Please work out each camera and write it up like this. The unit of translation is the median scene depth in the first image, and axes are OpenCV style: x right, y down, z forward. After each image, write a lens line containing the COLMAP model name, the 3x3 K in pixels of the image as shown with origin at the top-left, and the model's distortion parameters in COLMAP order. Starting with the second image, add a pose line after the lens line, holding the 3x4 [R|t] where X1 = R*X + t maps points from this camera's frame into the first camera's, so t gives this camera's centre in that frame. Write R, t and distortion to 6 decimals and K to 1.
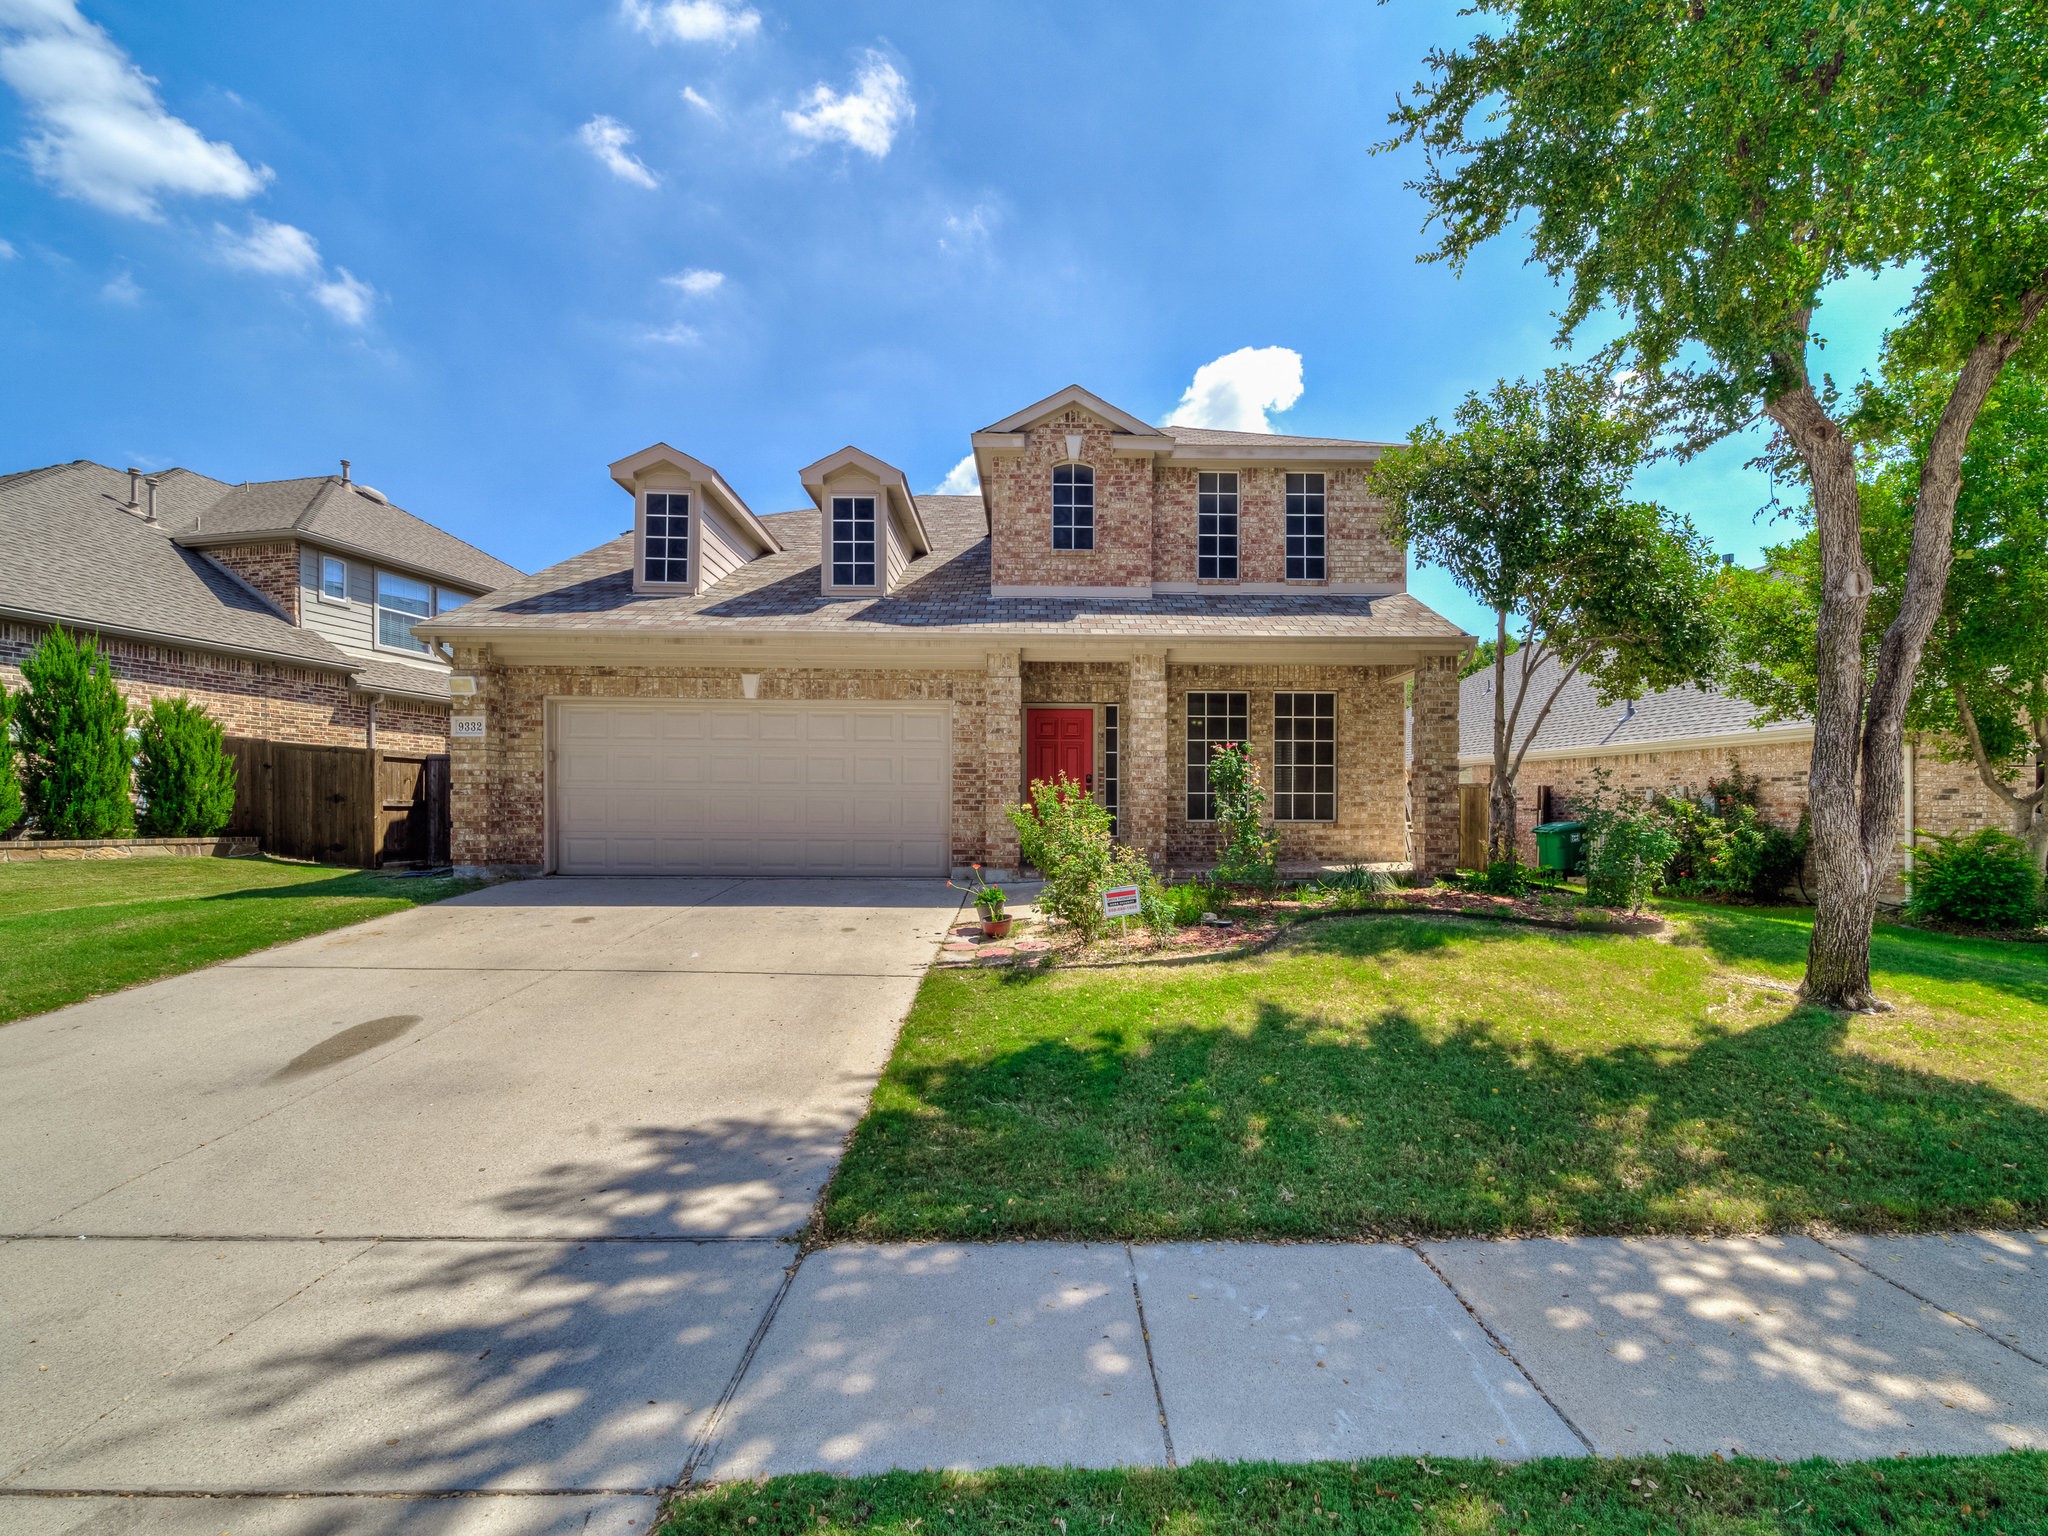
lens RADIAL K [[832.7, 0, 1022.8], [0, 832.7, 762.3], [0, 0, 1]] dist [0.001142, -0.000167]
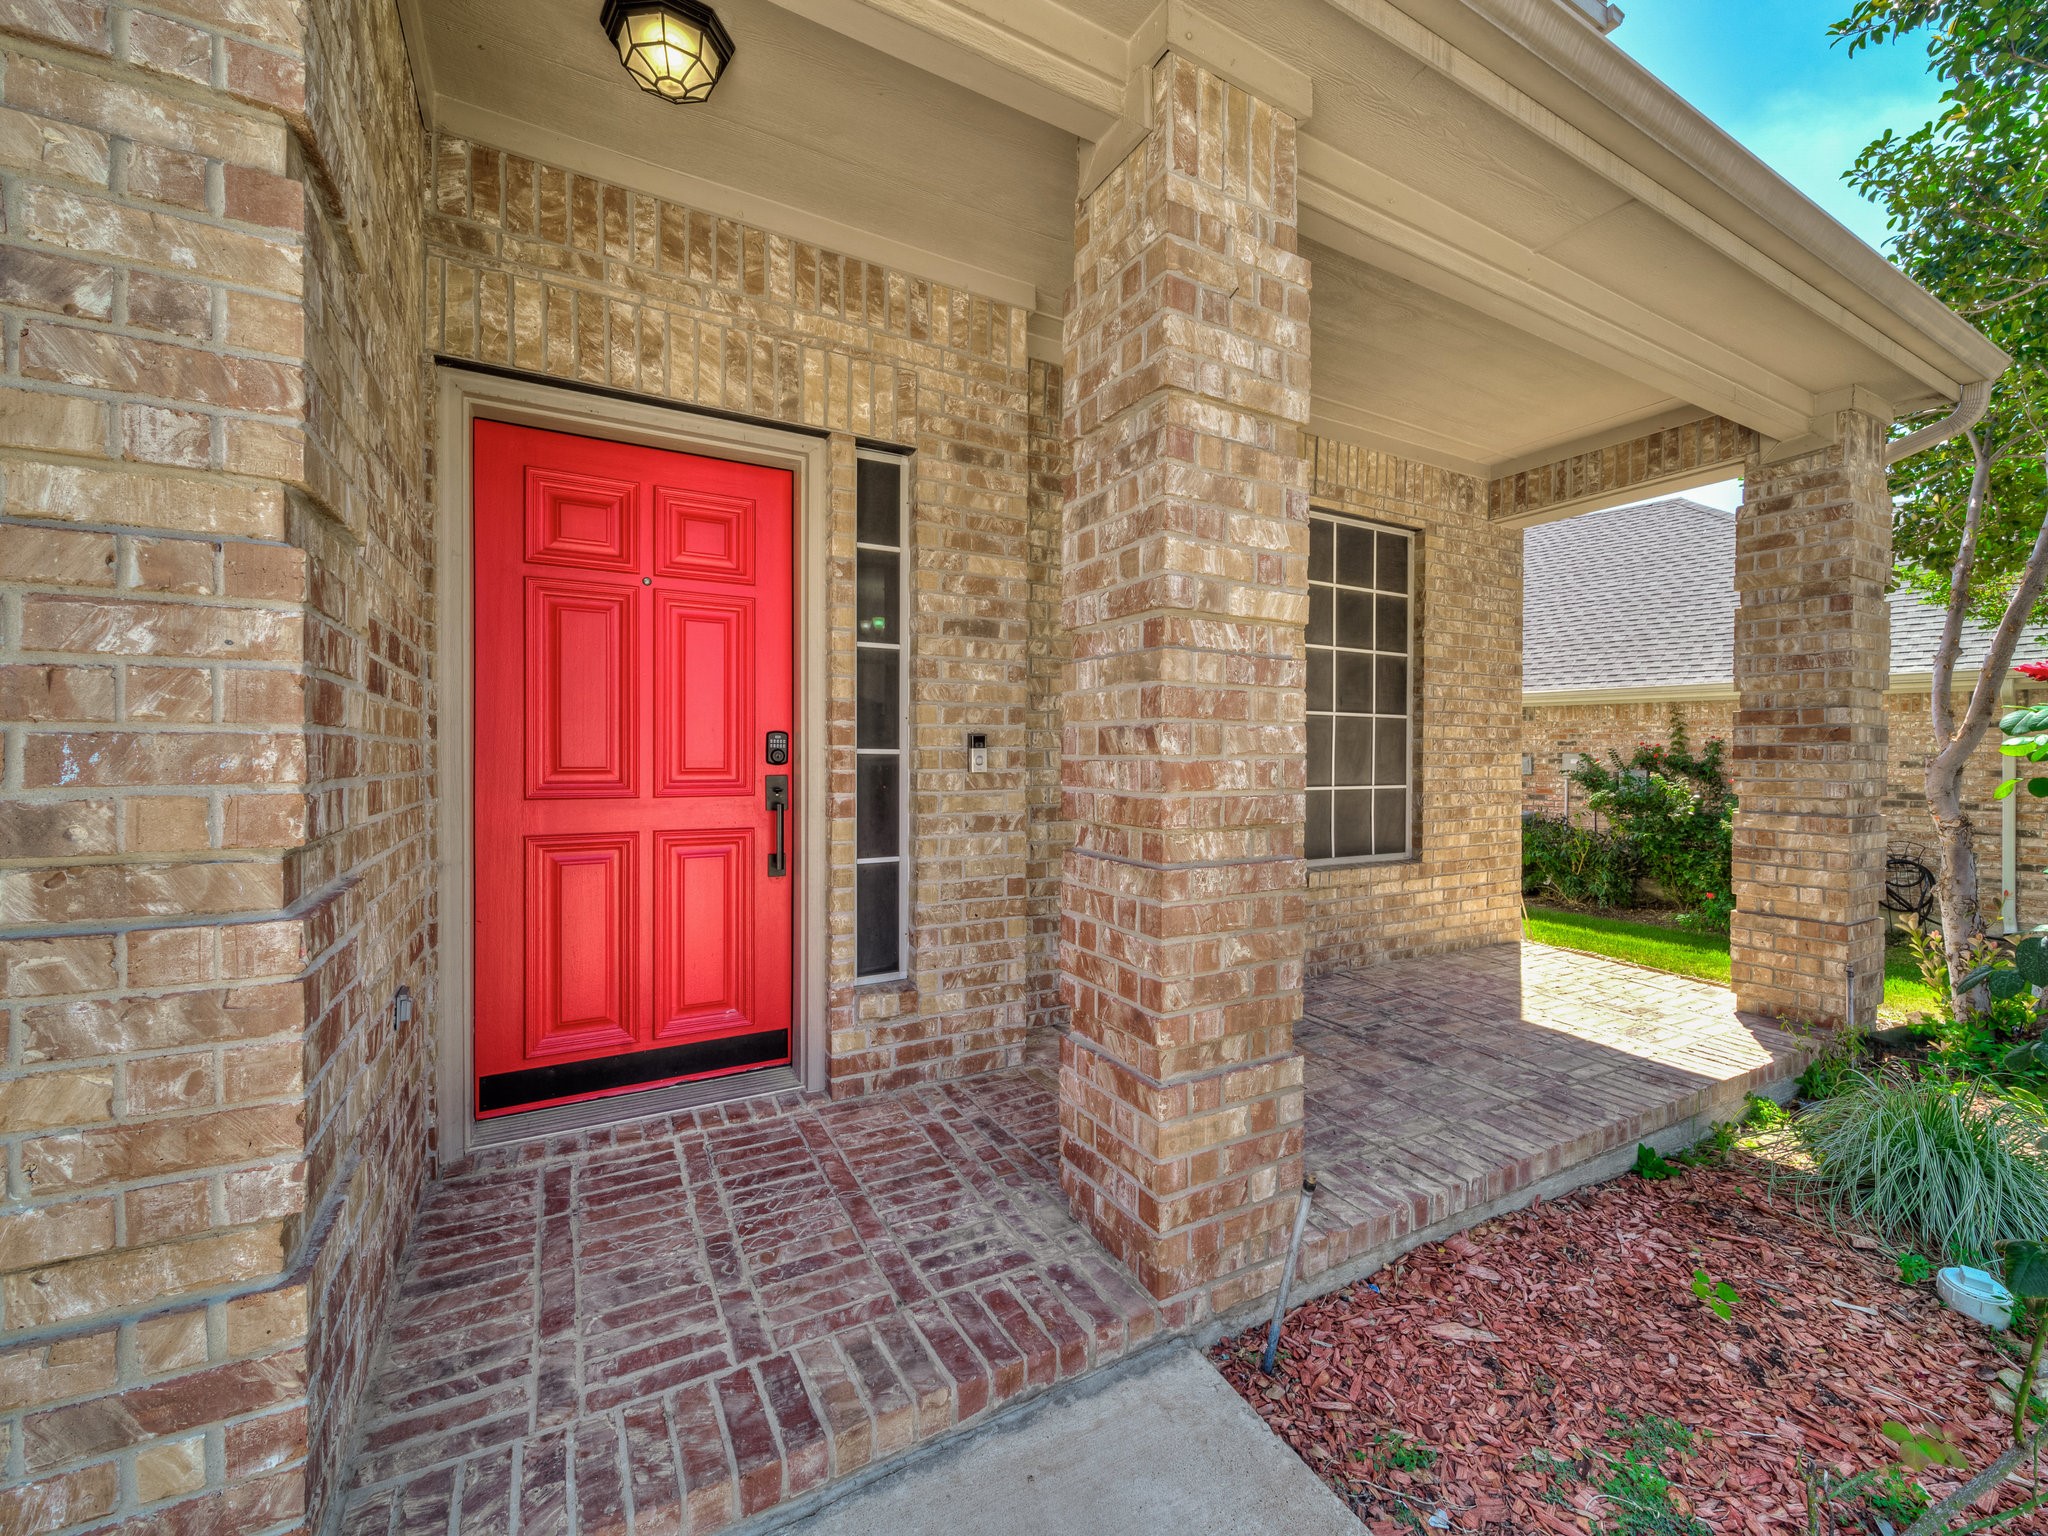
lens RADIAL K [[795.0, 0, 1035.3], [0, 795.0, 760.0], [0, 0, 1]] dist [0.001274, 0.000043]
pose [[0.850912, -0.005620, 0.525278, 0.021320], [-0.031995, 0.997532, 0.062502, 0.006830], [-0.524333, -0.069990, 0.848632, 0.813747]]
